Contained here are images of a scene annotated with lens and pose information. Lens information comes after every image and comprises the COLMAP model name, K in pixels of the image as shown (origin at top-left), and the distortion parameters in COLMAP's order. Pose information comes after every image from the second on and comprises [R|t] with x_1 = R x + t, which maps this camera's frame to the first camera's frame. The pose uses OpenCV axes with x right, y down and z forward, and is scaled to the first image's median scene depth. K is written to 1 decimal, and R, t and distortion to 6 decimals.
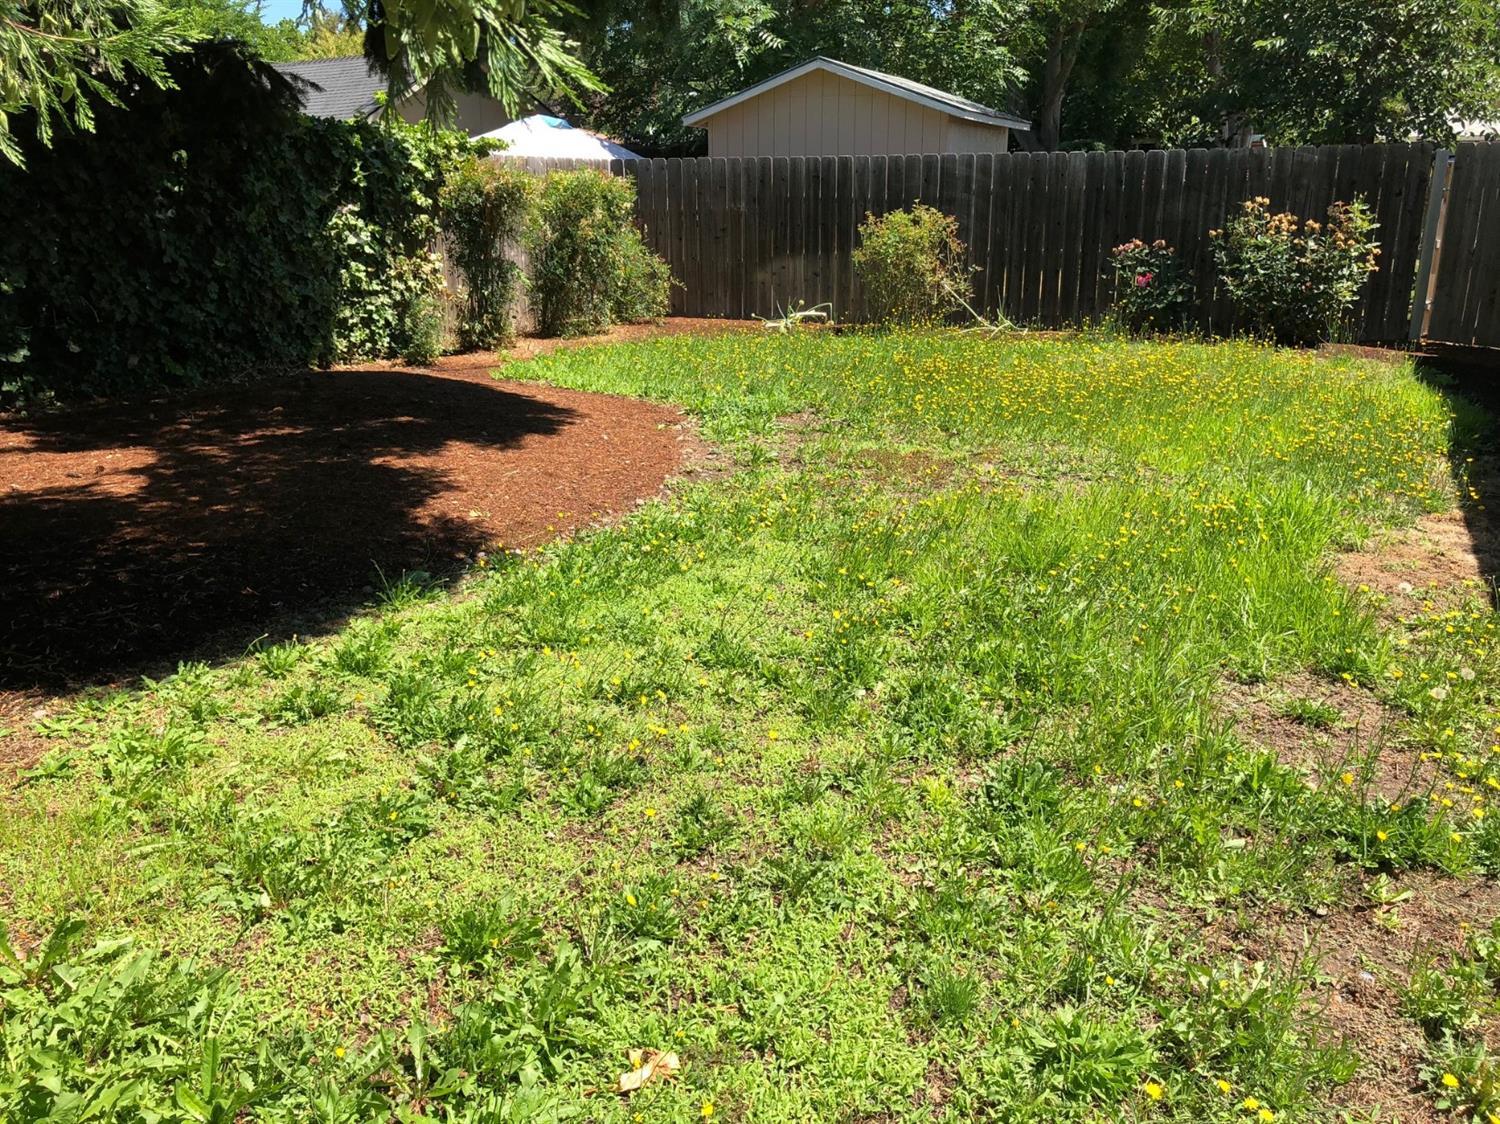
lens RADIAL K [[1222.2, 0, 749.5], [0, 1222.2, 558.0], [0, 0, 1]] dist [0.036677, -0.048468]
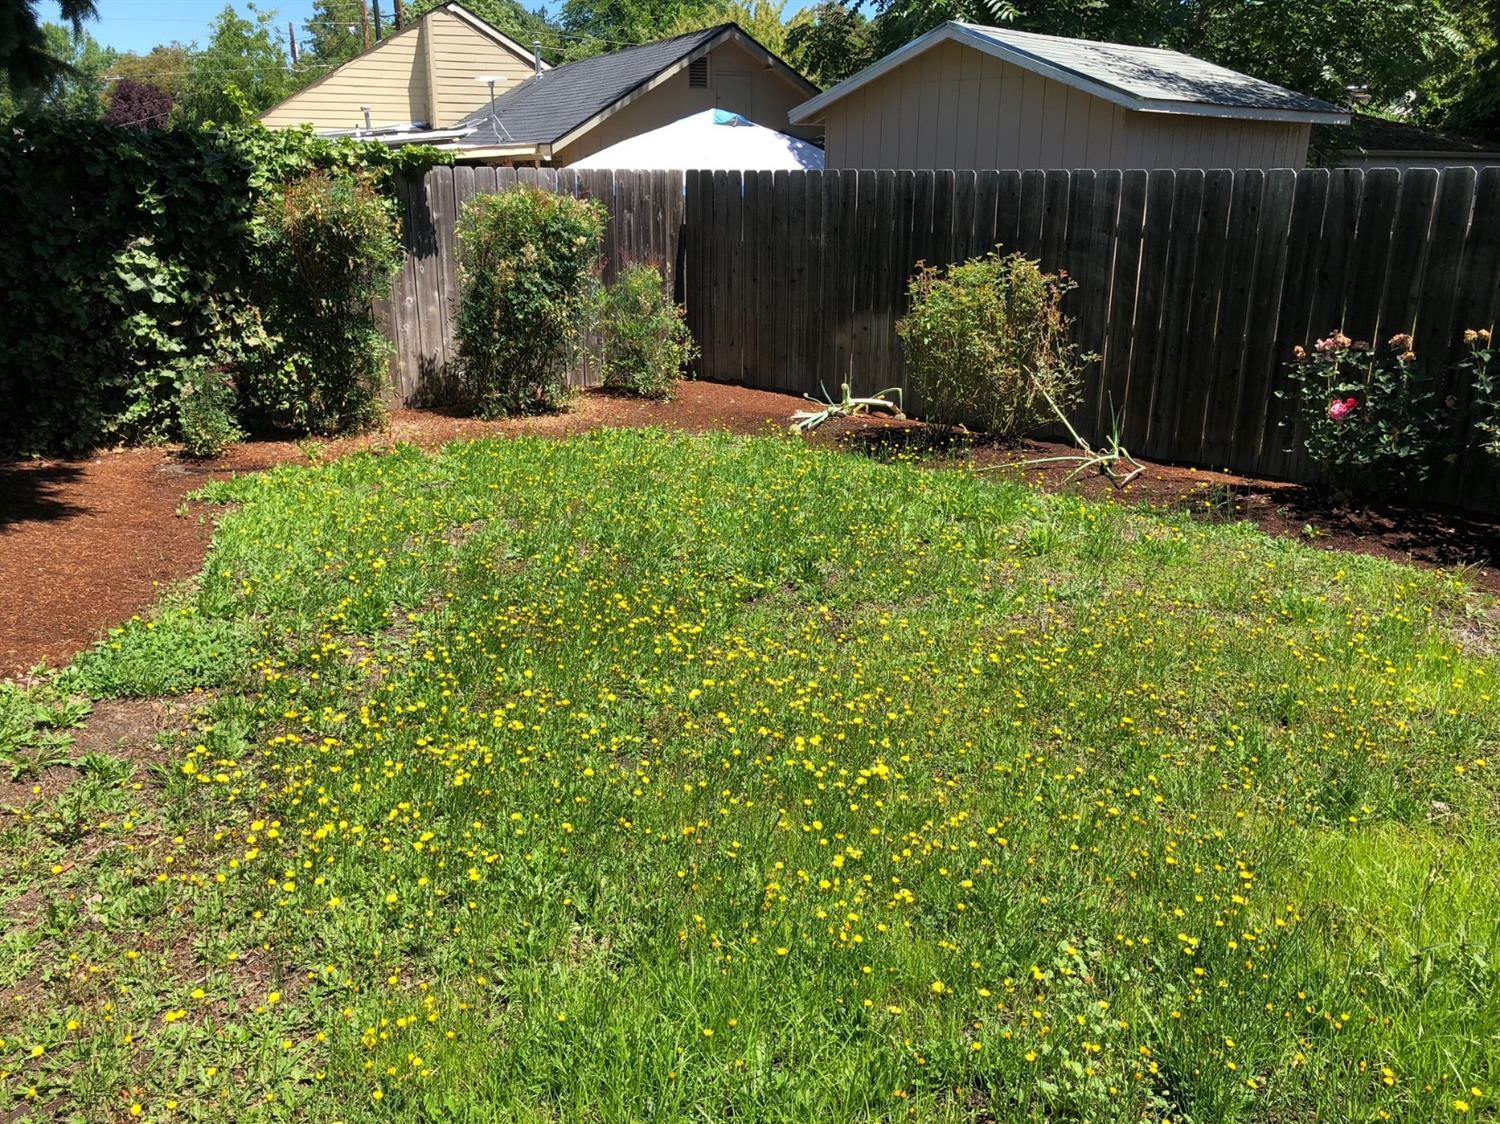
lens RADIAL K [[1222.2, 0, 749.5], [0, 1222.2, 558.0], [0, 0, 1]] dist [0.036677, -0.048468]
pose [[0.923154, 0.123795, -0.363952, 0.273337], [-0.121044, 0.992180, 0.030458, -0.138784], [0.364876, 0.015937, 0.930920, 0.376969]]
